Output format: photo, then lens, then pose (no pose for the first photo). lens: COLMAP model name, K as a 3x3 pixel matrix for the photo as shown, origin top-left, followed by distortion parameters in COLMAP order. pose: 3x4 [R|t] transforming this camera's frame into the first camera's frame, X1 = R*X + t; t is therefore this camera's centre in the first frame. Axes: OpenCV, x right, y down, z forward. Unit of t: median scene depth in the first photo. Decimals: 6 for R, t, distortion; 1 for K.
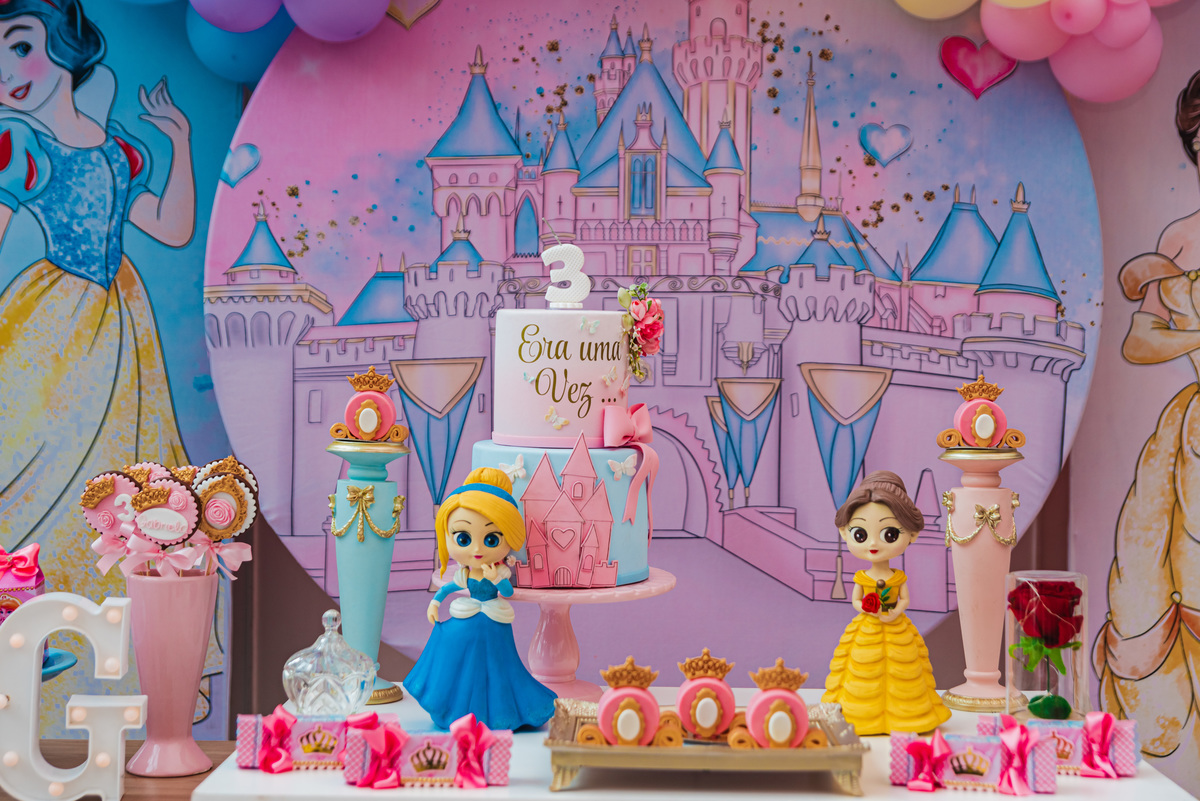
lens RADIAL K [[1792.9, 0, 612.6], [0, 1792.9, 400.2], [0, 0, 1]] dist [-0.005589, 0.006099]
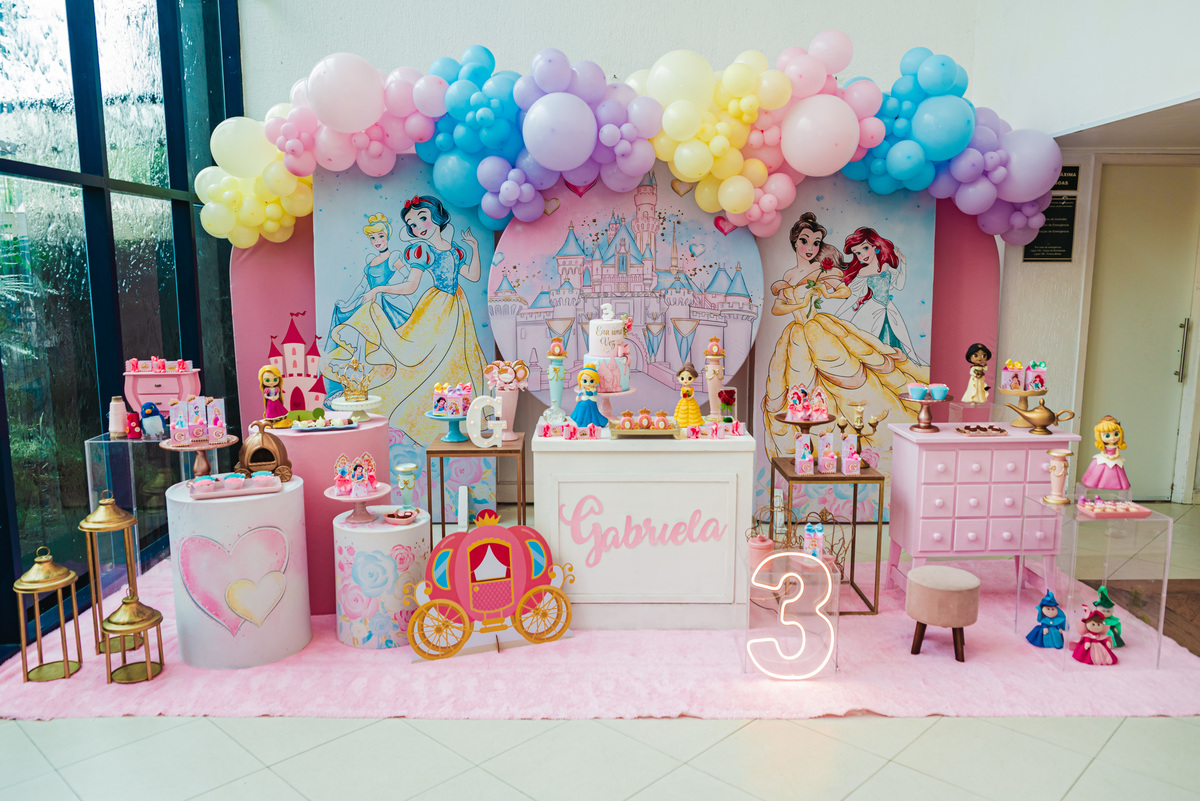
lens RADIAL K [[906.7, 0, 600.0], [0, 906.7, 400.5], [0, 0, 1]] dist [-0.019270, 0.002252]
pose [[0.999843, -0.014853, 0.009661, -0.043541], [0.013361, 0.990134, 0.139486, -0.104475], [-0.011637, -0.139335, 0.990177, -0.657598]]
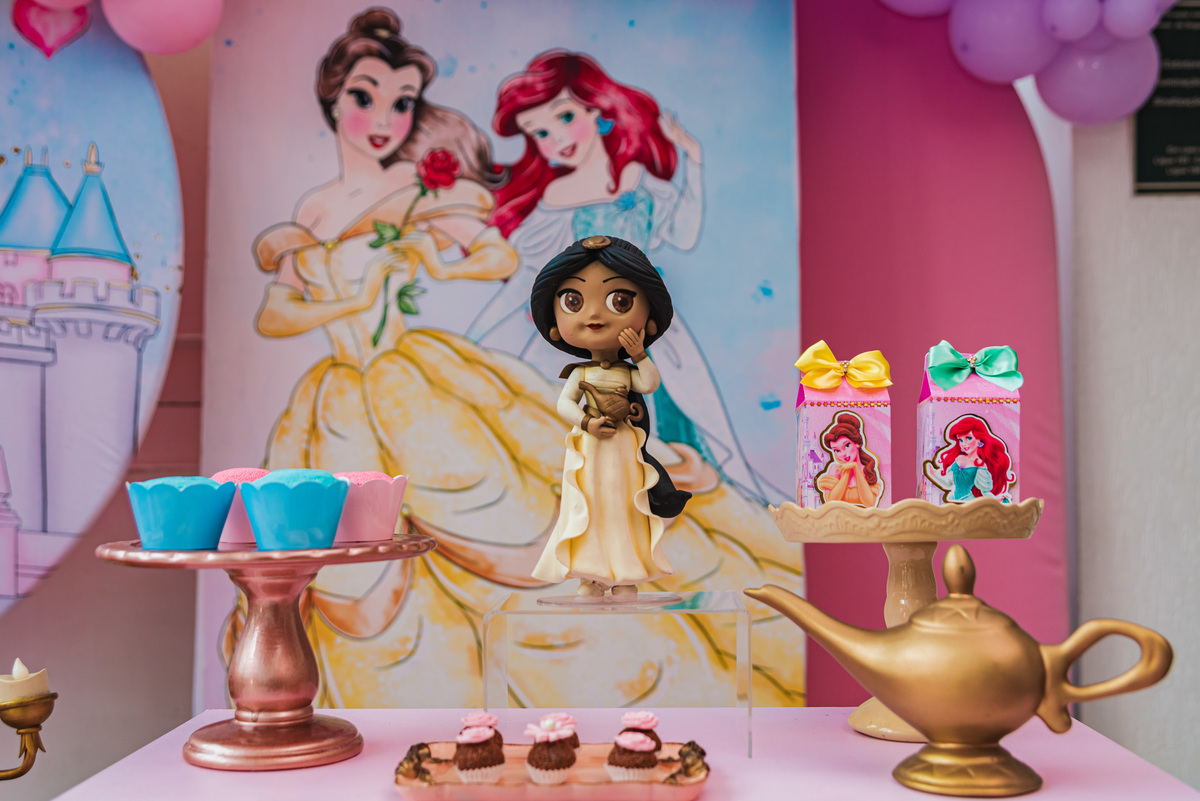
lens RADIAL K [[1360.8, 0, 600.0], [0, 1360.8, 400.5], [0, 0, 1]] dist [-0.003071, 0.011101]
pose [[0.998805, -0.017962, -0.045442, 0.526784], [0.015211, 0.998072, -0.060174, 0.063089], [0.046435, 0.059411, 0.997153, 0.297407]]
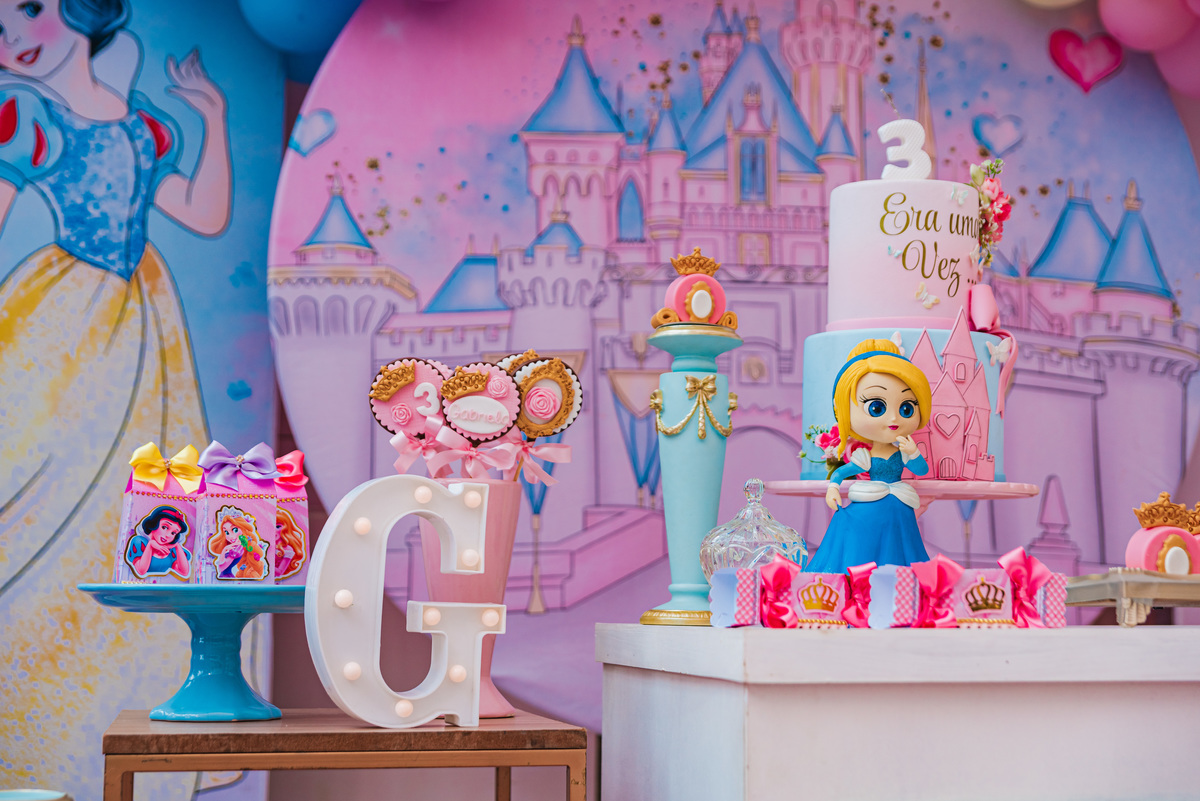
lens RADIAL K [[1893.0, 0, 600.0], [0, 1893.0, 400.5], [0, 0, 1]] dist [0.012894, -0.103553]
pose [[0.981821, 0.010889, 0.189499, -0.245297], [0.011960, 0.992820, -0.119017, 0.114312], [-0.189434, 0.119120, 0.974641, 0.074407]]
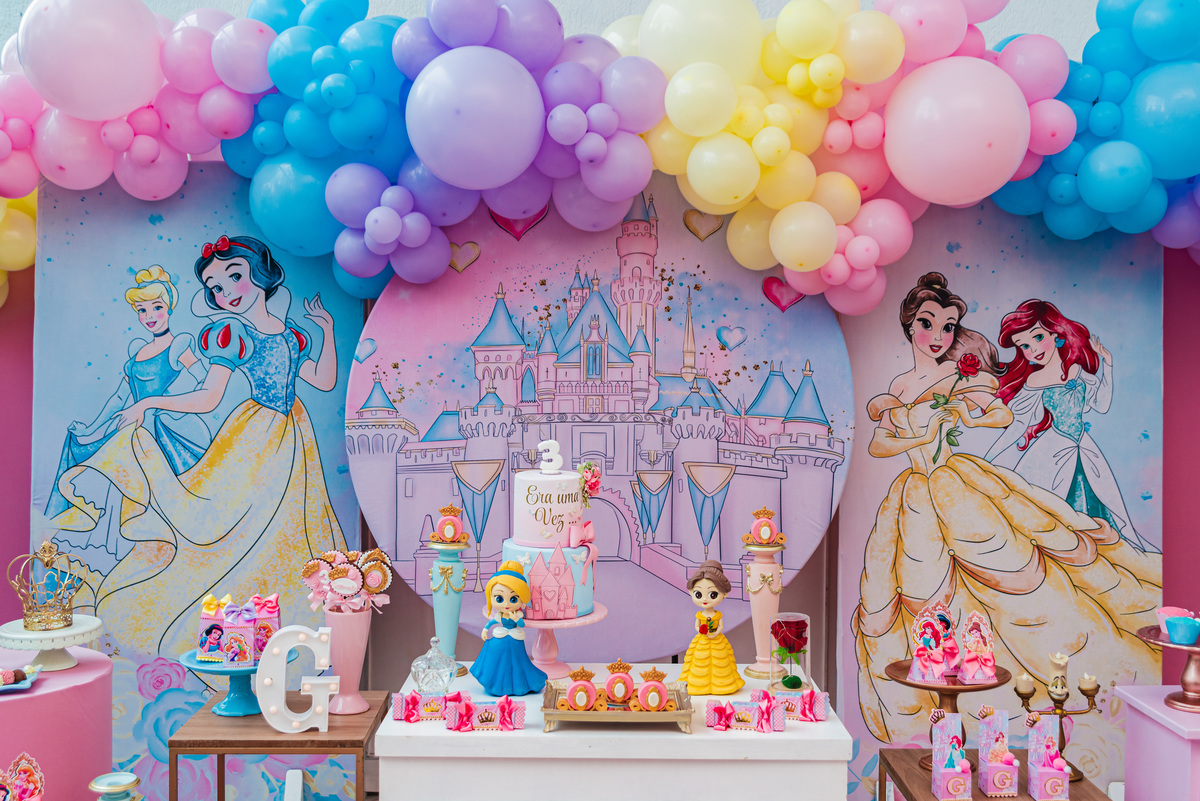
lens RADIAL K [[1300.4, 0, 600.0], [0, 1300.4, 400.5], [0, 0, 1]] dist [-0.011037, -0.007104]
pose [[0.999935, -0.003928, 0.010702, 0.008793], [0.003690, 0.999746, 0.022231, -0.110055], [-0.010787, -0.022190, 0.999696, -0.278968]]
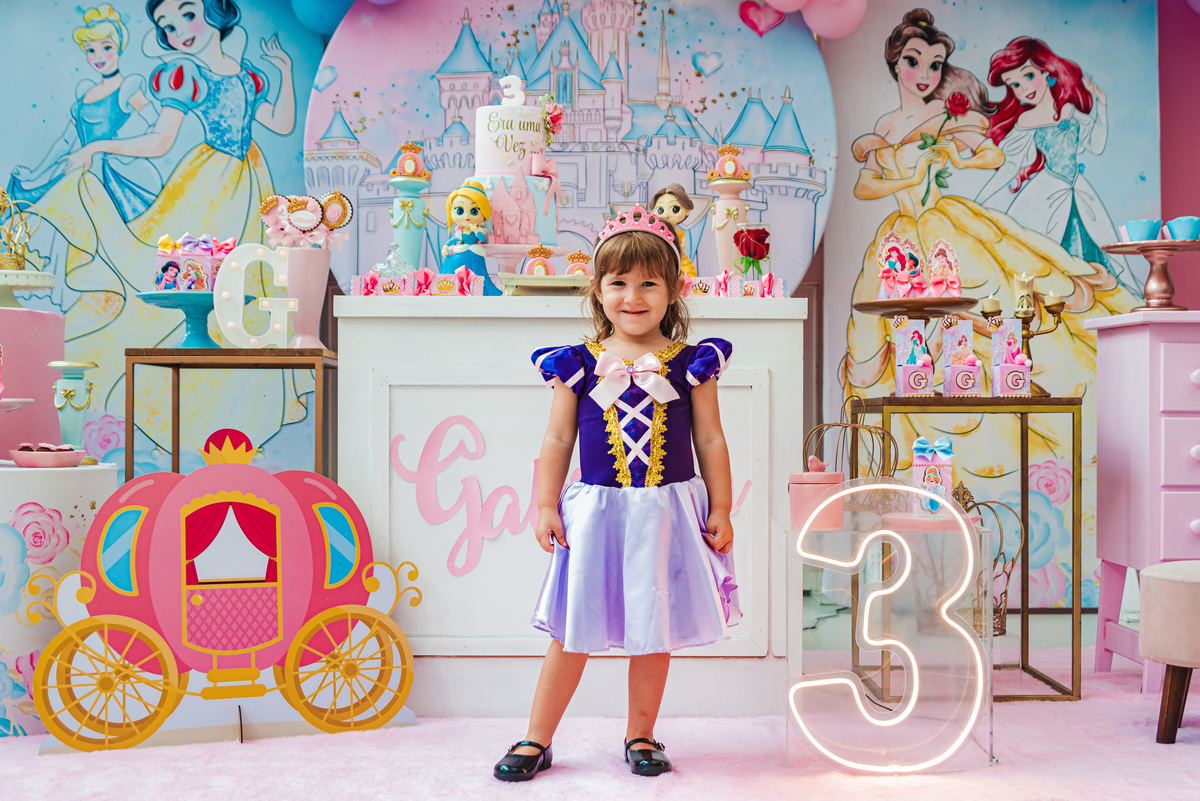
lens RADIAL K [[1522.7, 0, 625.2], [0, 1522.7, 414.2], [0, 0, 1]] dist [-0.032376, 0.027529]
pose [[0.999604, -0.010436, 0.026117, 0.033396], [0.010664, 0.999906, -0.008629, 0.199209], [-0.026024, 0.008904, 0.999622, -0.429982]]
